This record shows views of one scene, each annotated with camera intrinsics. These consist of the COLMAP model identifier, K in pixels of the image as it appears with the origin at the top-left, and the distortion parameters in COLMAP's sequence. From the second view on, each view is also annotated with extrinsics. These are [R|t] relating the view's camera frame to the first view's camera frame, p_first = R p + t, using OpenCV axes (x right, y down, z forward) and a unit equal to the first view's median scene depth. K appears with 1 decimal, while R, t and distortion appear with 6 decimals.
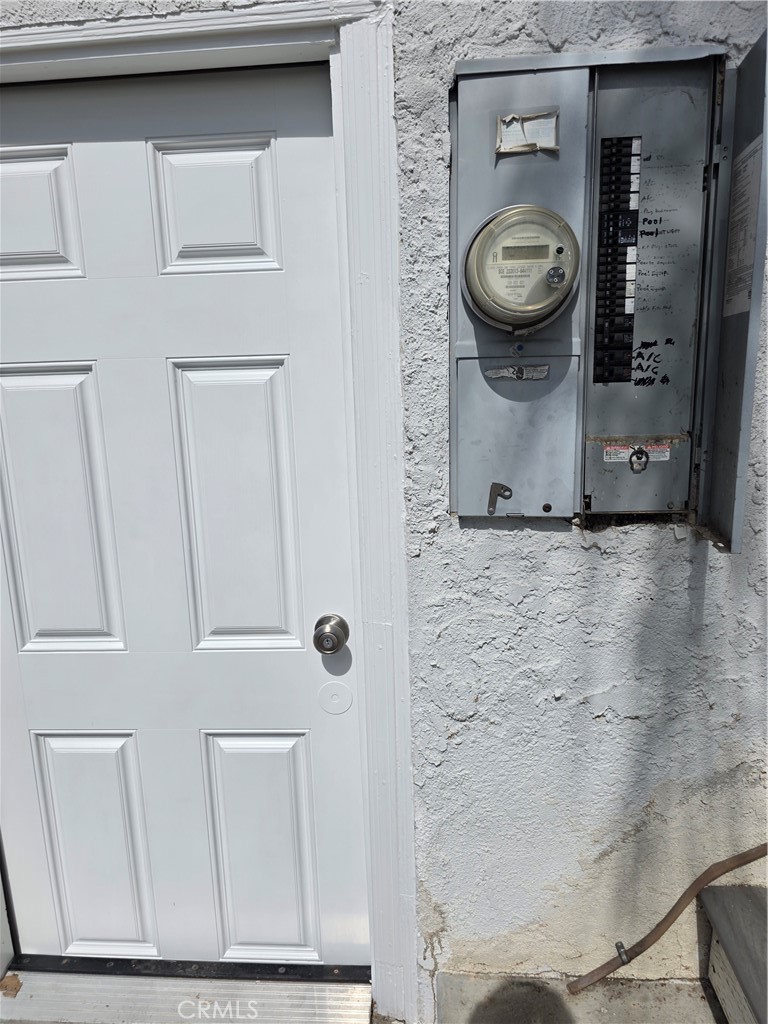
lens RADIAL K [[694.8, 0, 383.1], [0, 694.8, 515.5], [0, 0, 1]] dist [0.051878, -0.045548]
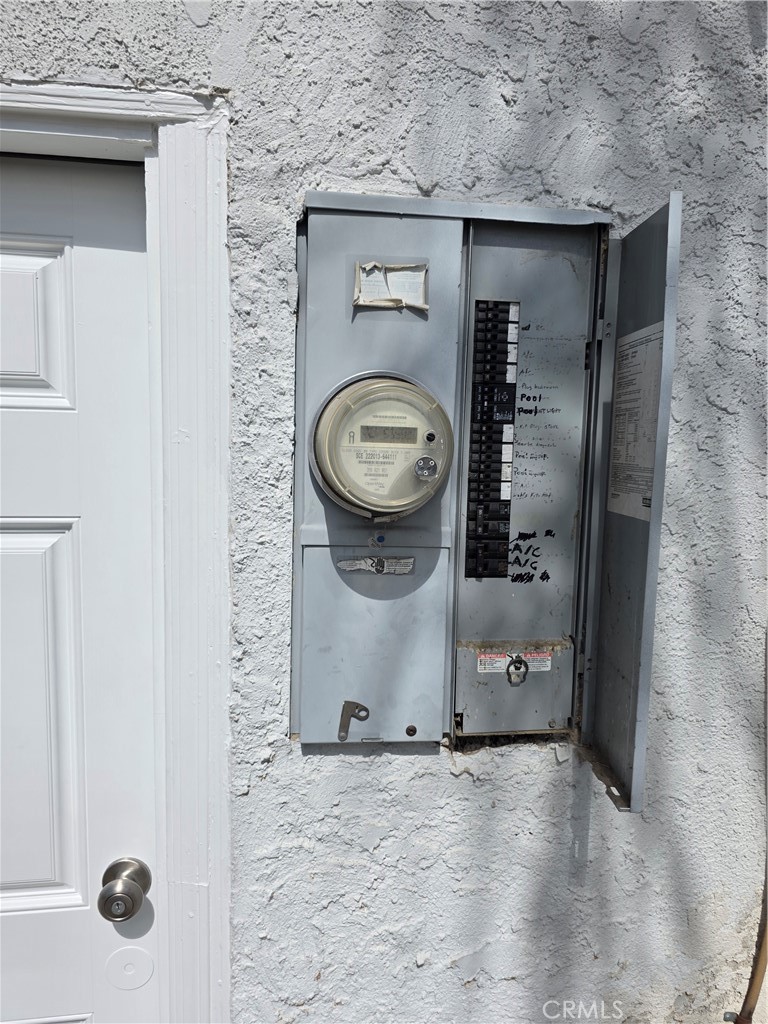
lens RADIAL K [[694.8, 0, 381.2], [0, 694.8, 520.2], [0, 0, 1]] dist [0.051878, -0.045548]
pose [[0.976375, 0.026755, 0.214422, 0.023602], [-0.010115, 0.996876, -0.078330, -0.191631], [-0.215848, 0.074311, 0.973595, 0.210114]]
